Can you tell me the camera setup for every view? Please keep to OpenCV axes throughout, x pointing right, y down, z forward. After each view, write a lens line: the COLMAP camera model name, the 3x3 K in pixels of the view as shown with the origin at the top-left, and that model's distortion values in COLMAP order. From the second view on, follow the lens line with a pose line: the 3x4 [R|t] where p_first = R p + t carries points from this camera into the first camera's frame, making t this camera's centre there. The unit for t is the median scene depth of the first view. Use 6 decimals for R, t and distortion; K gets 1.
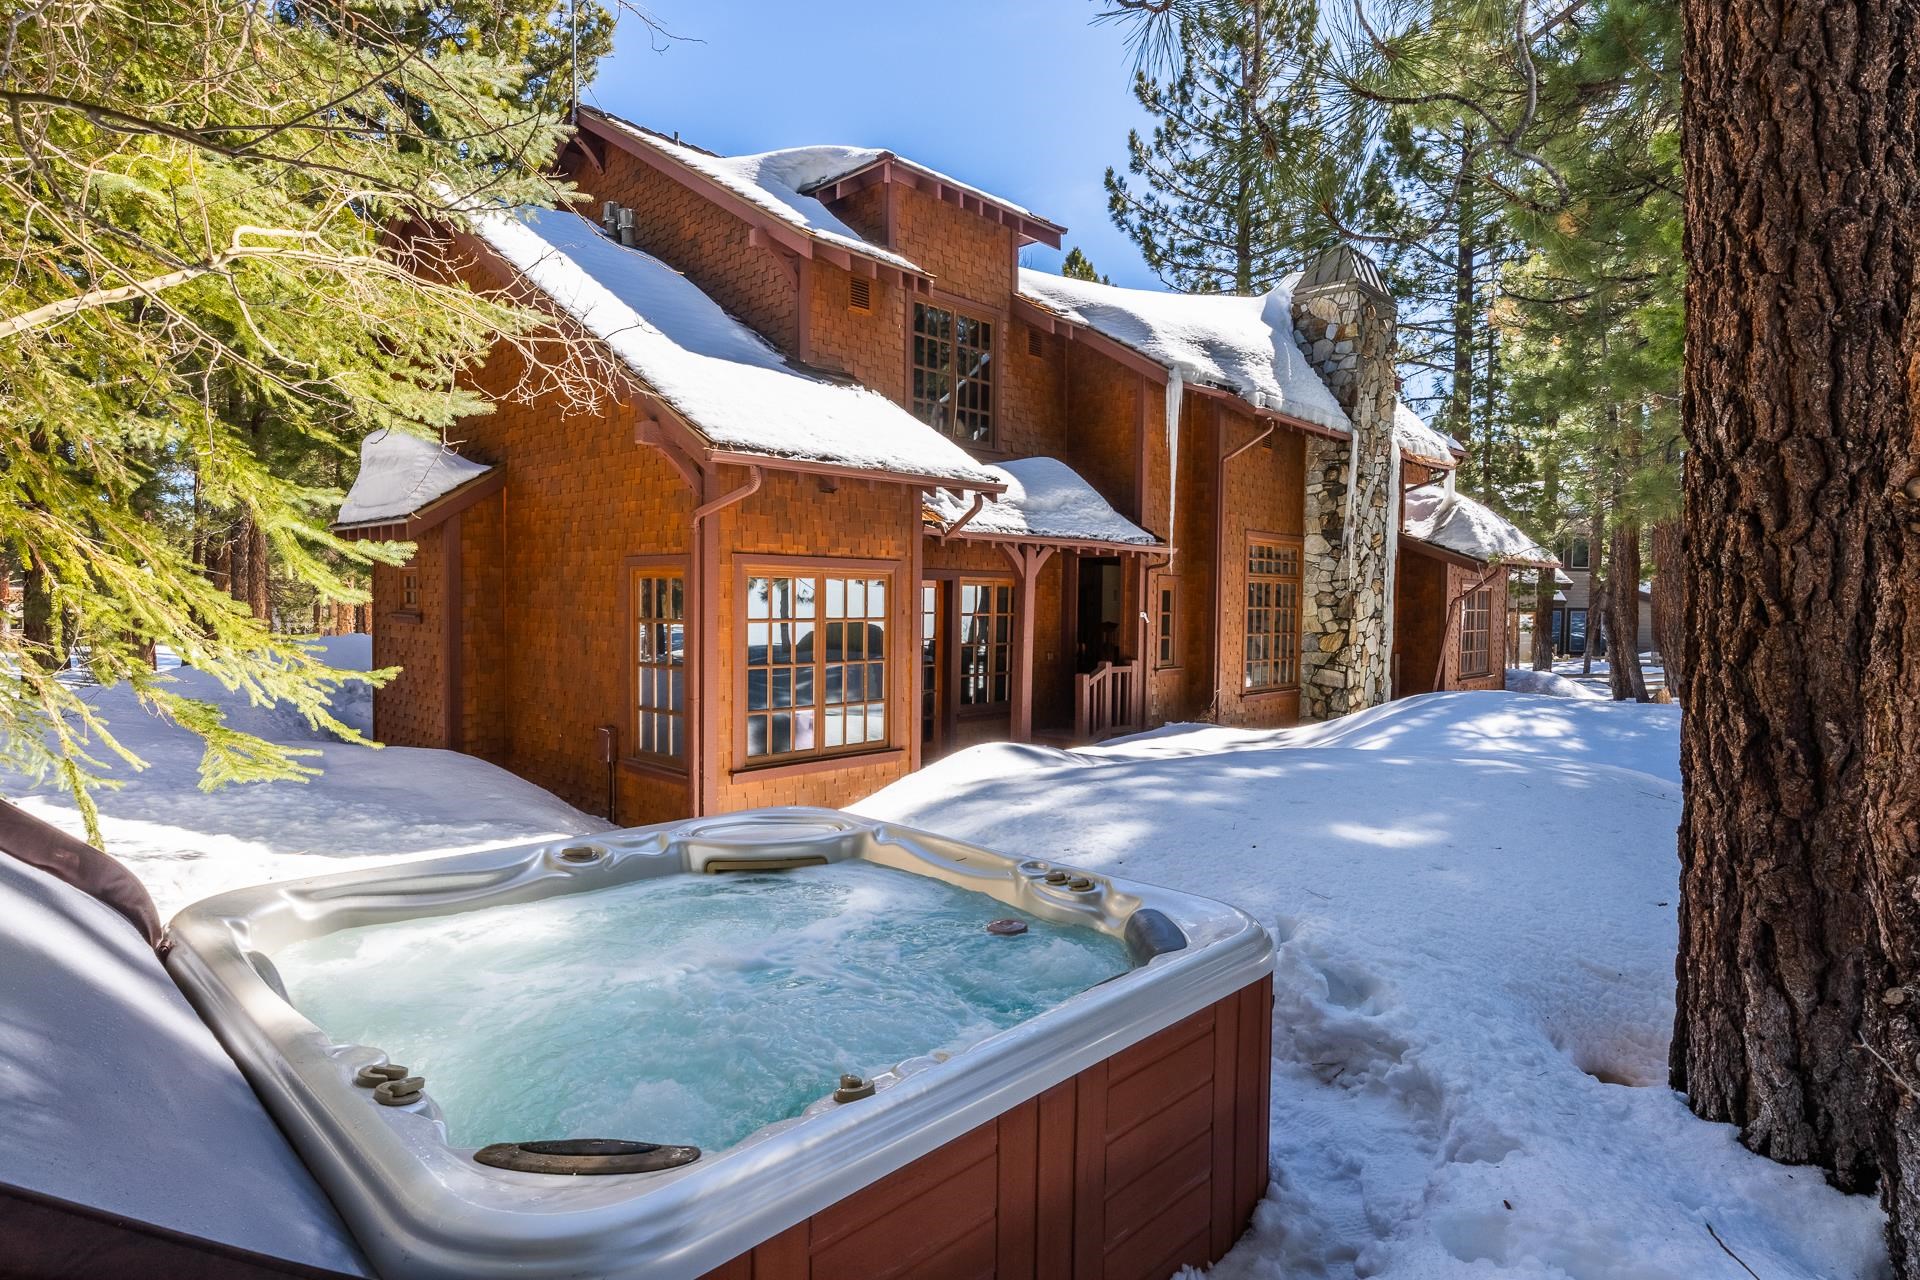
lens RADIAL K [[1034.3, 0, 940.9], [0, 1034.3, 622.0], [0, 0, 1]] dist [0.002384, -0.000808]
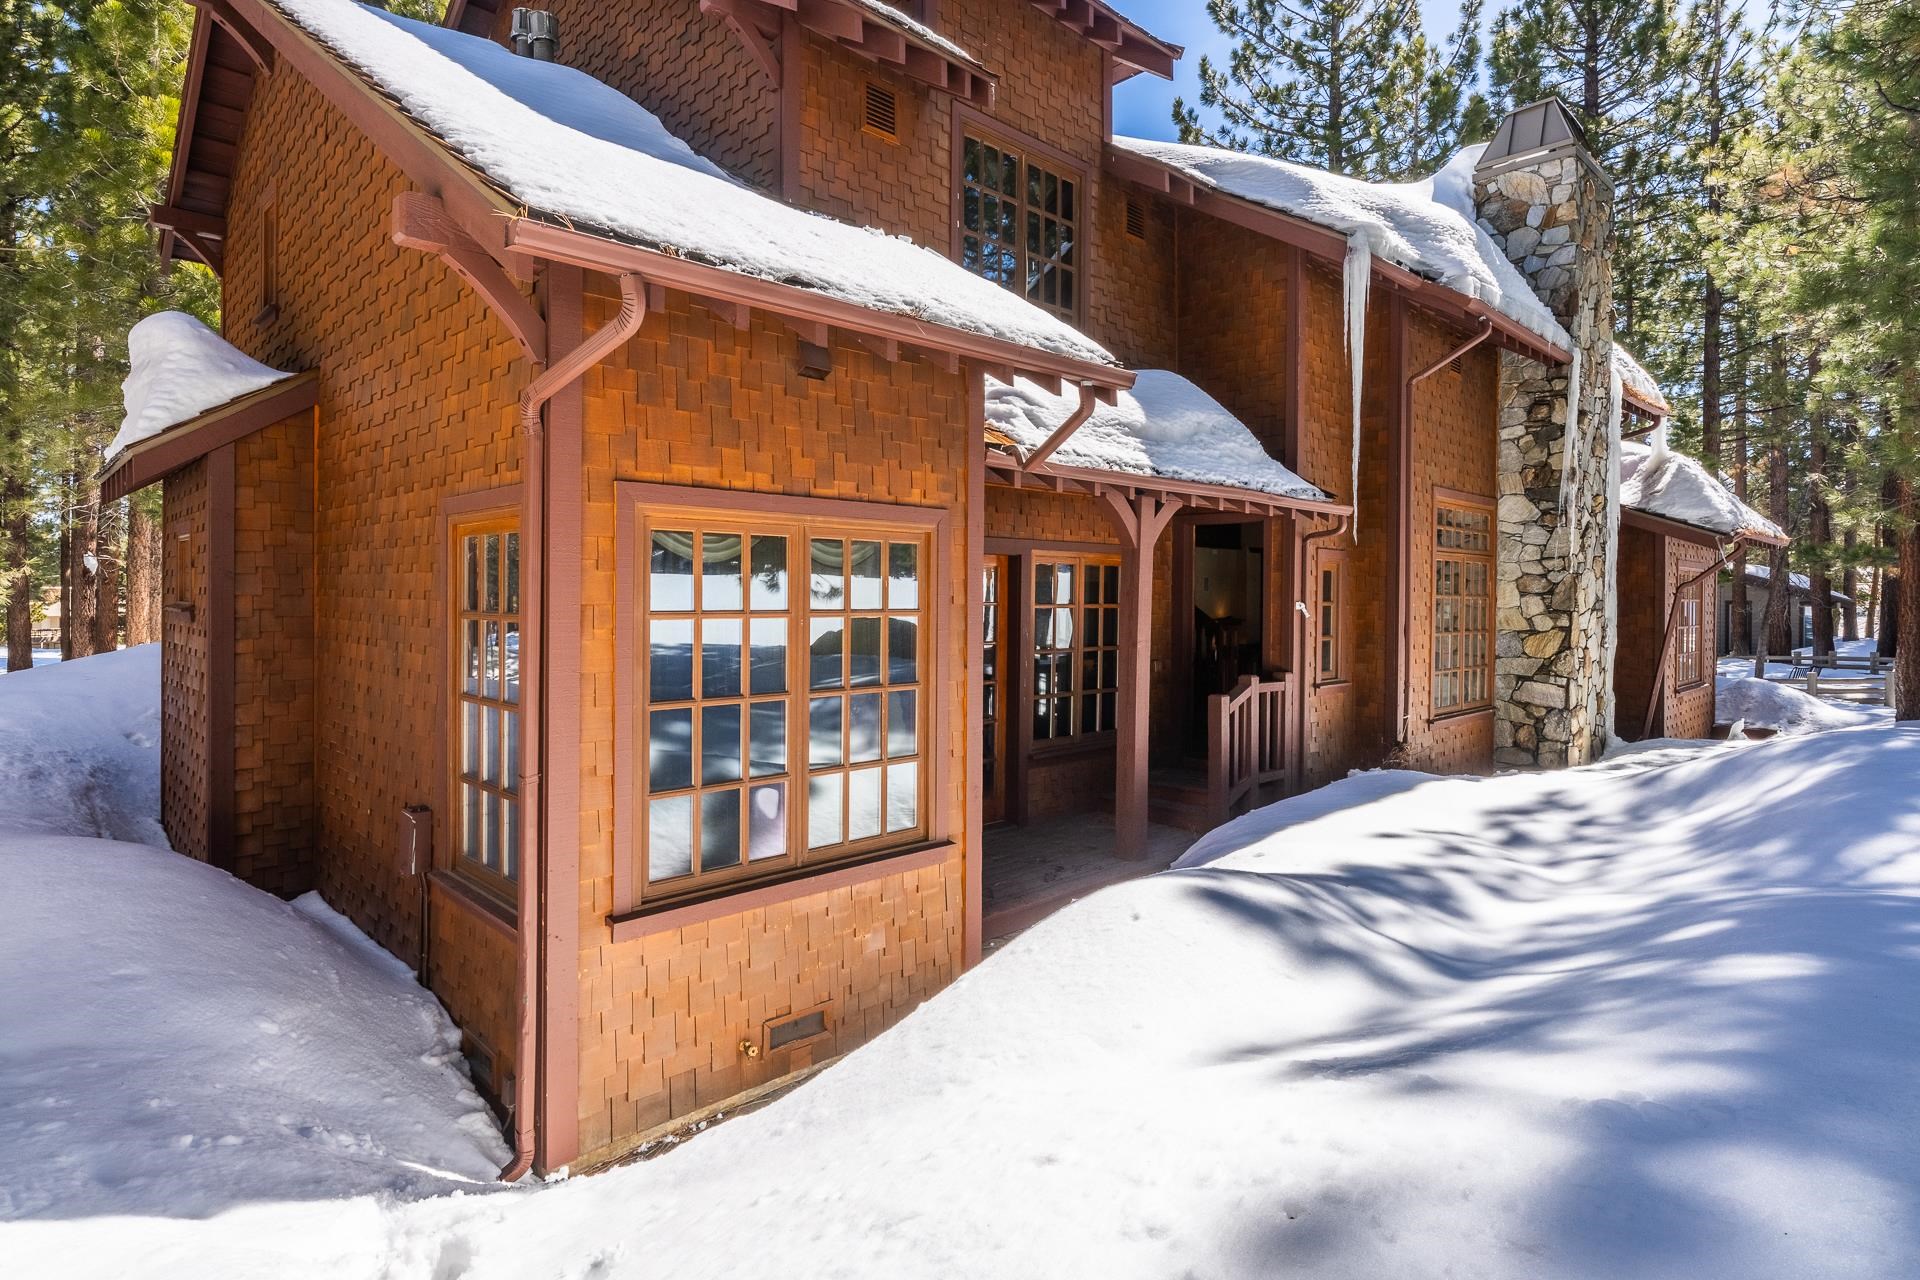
lens RADIAL K [[1034.3, 0, 940.9], [0, 1034.3, 622.0], [0, 0, 1]] dist [0.002384, -0.000808]
pose [[0.999282, -0.002269, -0.037811, -0.012750], [0.002426, 0.999989, 0.004094, 0.000176], [0.037802, -0.004183, 0.999277, 0.265889]]
